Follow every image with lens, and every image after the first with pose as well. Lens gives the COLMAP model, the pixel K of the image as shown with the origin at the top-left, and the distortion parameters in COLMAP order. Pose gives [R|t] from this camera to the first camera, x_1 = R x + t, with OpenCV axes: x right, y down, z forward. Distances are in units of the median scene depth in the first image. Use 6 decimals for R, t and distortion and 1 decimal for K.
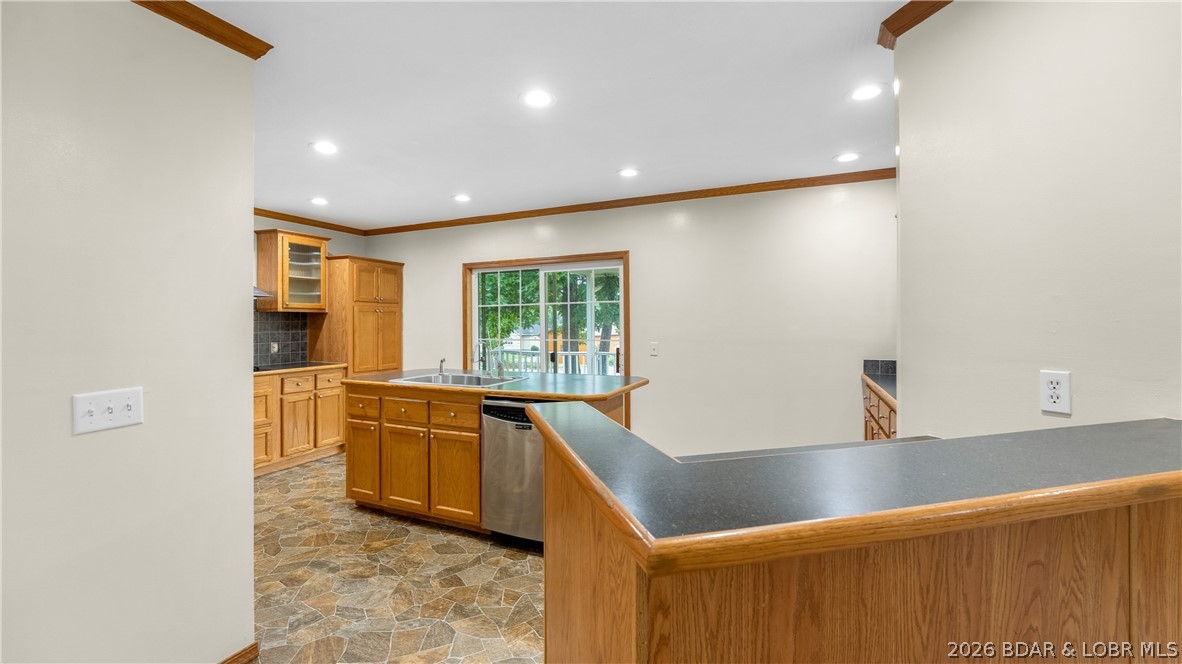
lens RADIAL K [[482.8, 0, 593.4], [0, 482.8, 328.9], [0, 0, 1]] dist [0.000981, 0.000255]
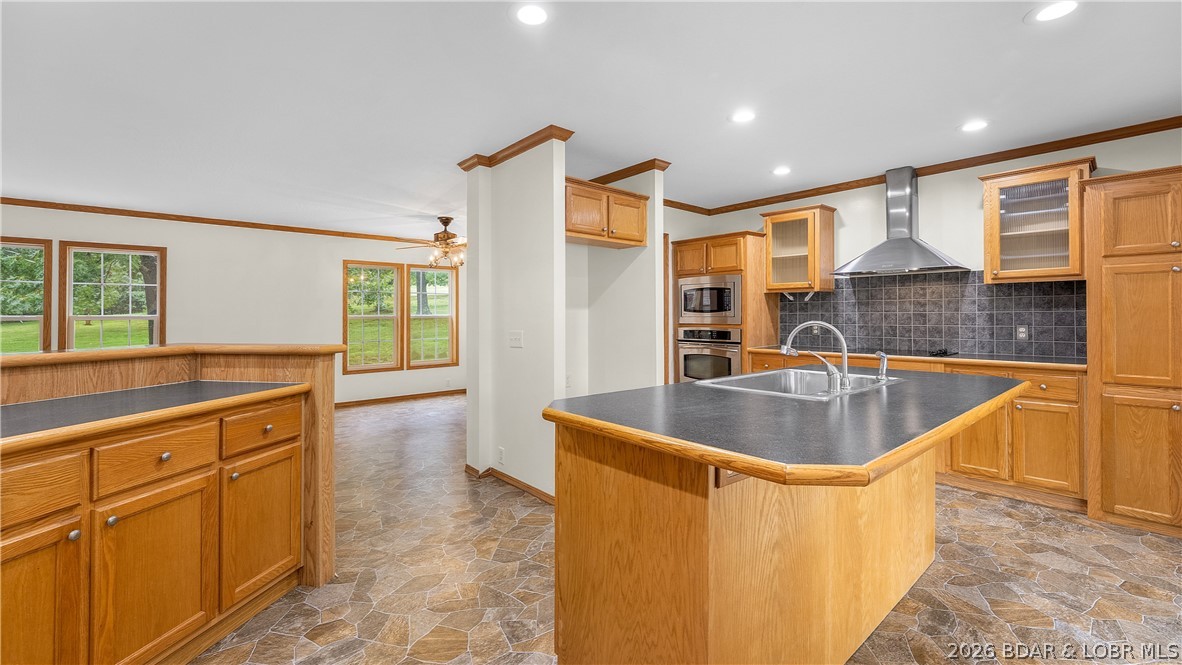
lens RADIAL K [[482.8, 0, 596.3], [0, 482.8, 332.3], [0, 0, 1]] dist [0.000981, 0.000255]
pose [[-0.414923, 0.047026, -0.908640, 0.284888], [0.001699, 0.998702, 0.050911, -0.000454], [0.909855, 0.019580, -0.414465, 0.712982]]
